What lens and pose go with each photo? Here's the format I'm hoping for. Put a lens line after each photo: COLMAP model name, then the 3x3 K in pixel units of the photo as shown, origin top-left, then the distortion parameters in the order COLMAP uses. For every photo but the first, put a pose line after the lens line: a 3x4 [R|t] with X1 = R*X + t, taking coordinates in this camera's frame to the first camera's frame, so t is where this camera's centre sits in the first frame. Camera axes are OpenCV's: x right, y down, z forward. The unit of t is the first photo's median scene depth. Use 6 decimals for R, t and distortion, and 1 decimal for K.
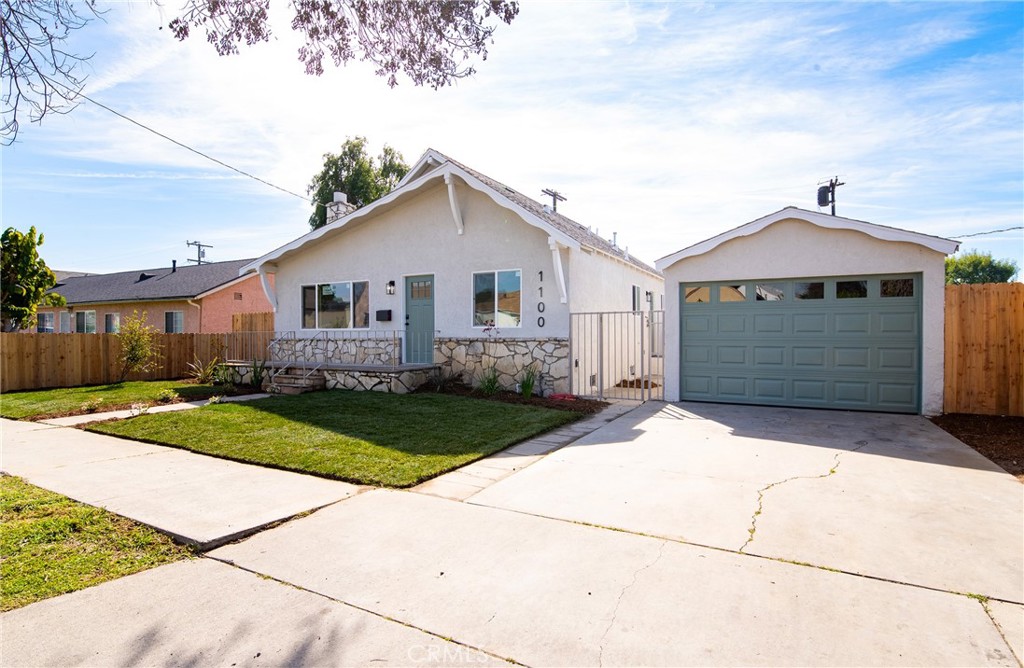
lens RADIAL K [[474.3, 0, 529.9], [0, 474.3, 330.8], [0, 0, 1]] dist [-0.012235, -0.000445]
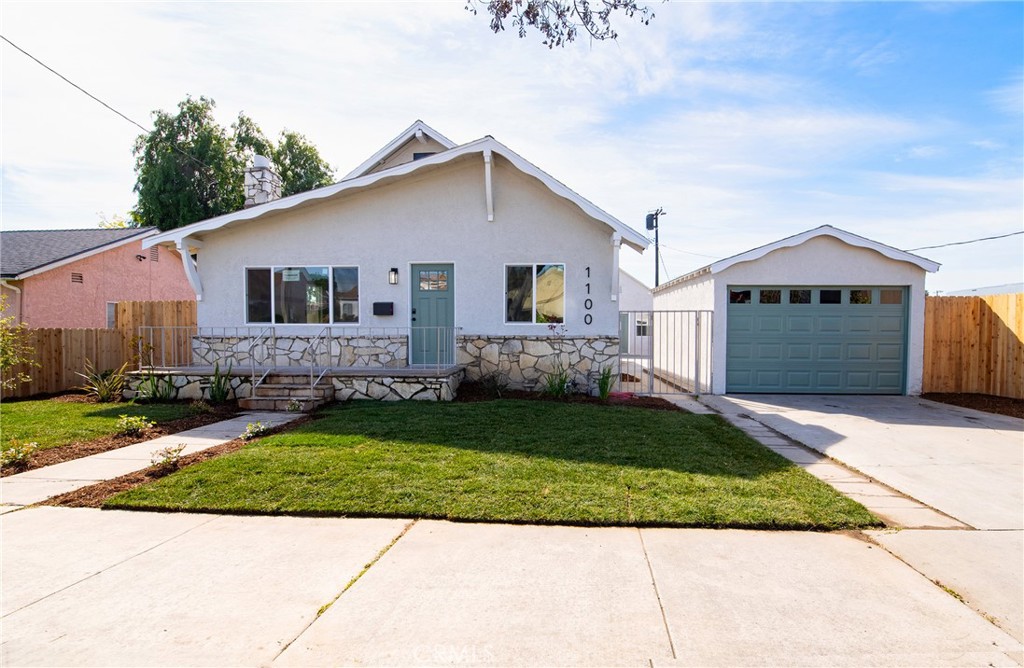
lens RADIAL K [[436.6, 0, 545.2], [0, 436.6, 333.5], [0, 0, 1]] dist [-0.017263, -0.000585]
pose [[0.922418, 0.002293, 0.386186, -0.374198], [-0.006838, 0.999923, 0.010398, 0.001801], [-0.386132, -0.012232, 0.922362, 0.193609]]
